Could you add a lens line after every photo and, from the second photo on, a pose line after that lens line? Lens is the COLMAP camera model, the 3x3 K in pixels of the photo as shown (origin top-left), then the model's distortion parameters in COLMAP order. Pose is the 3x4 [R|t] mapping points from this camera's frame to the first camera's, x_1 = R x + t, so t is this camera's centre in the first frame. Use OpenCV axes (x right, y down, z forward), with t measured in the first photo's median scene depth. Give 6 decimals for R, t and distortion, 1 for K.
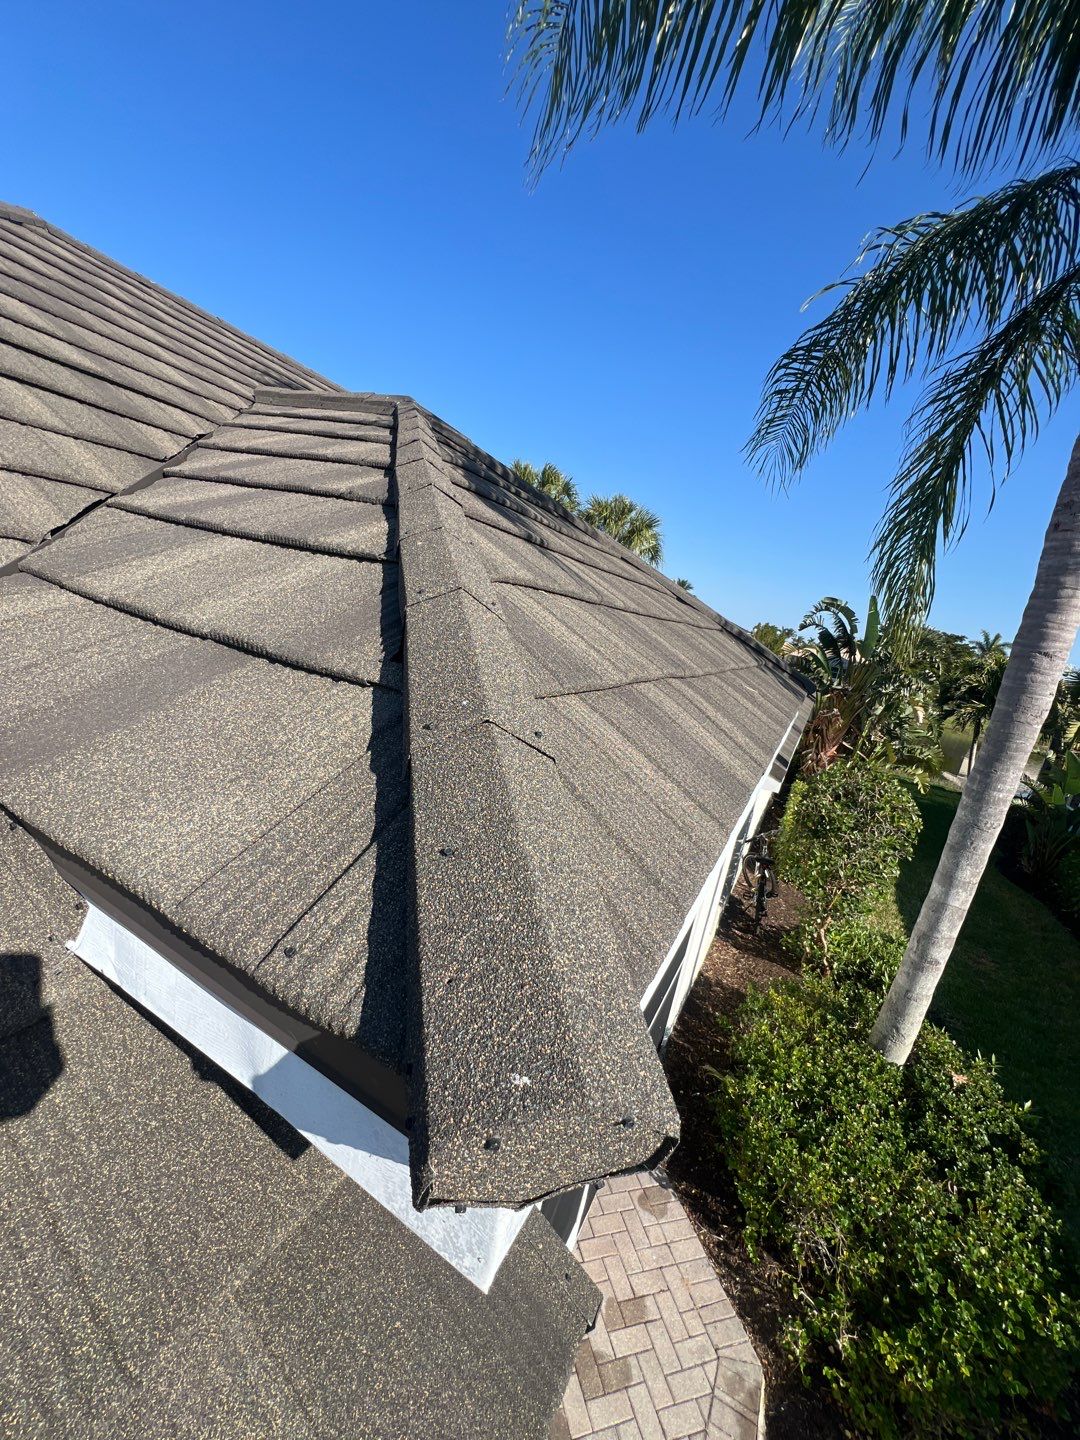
lens RADIAL K [[583.4, 0, 546.8], [0, 583.4, 721.1], [0, 0, 1]] dist [-0.008308, 0.000727]
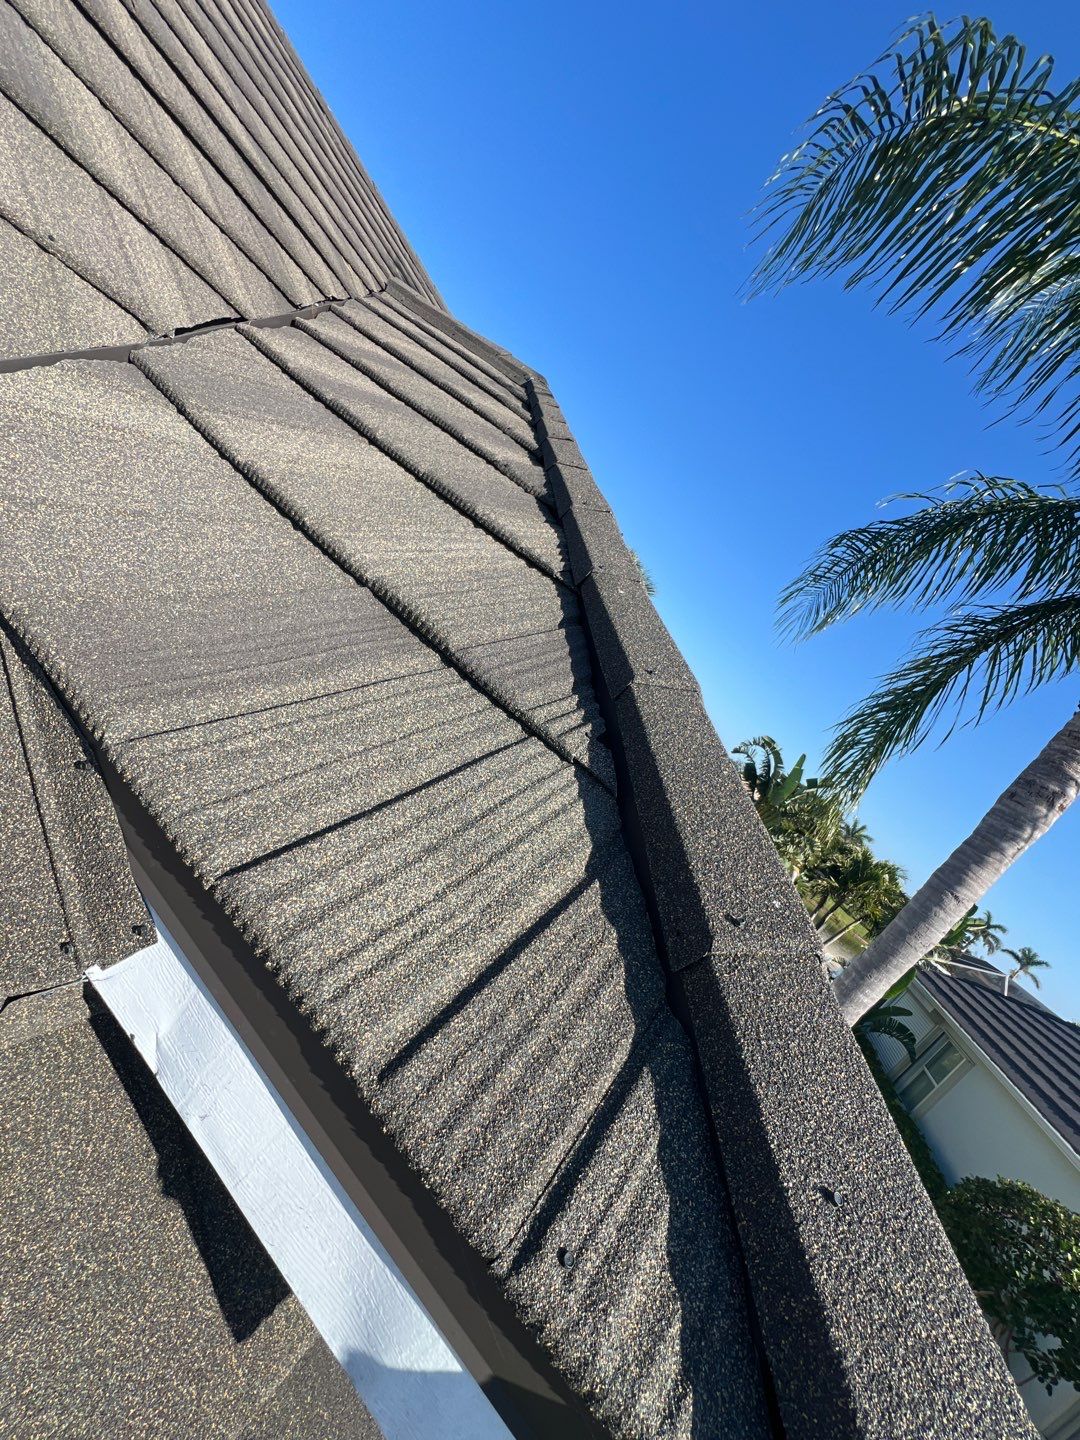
lens RADIAL K [[583.4, 0, 541.9], [0, 583.4, 713.4], [0, 0, 1]] dist [-0.008308, 0.000727]
pose [[0.881448, 0.448378, 0.148342, -0.228525], [-0.444832, 0.893723, -0.058173, -0.026479], [-0.158660, -0.014711, 0.987224, 0.100846]]
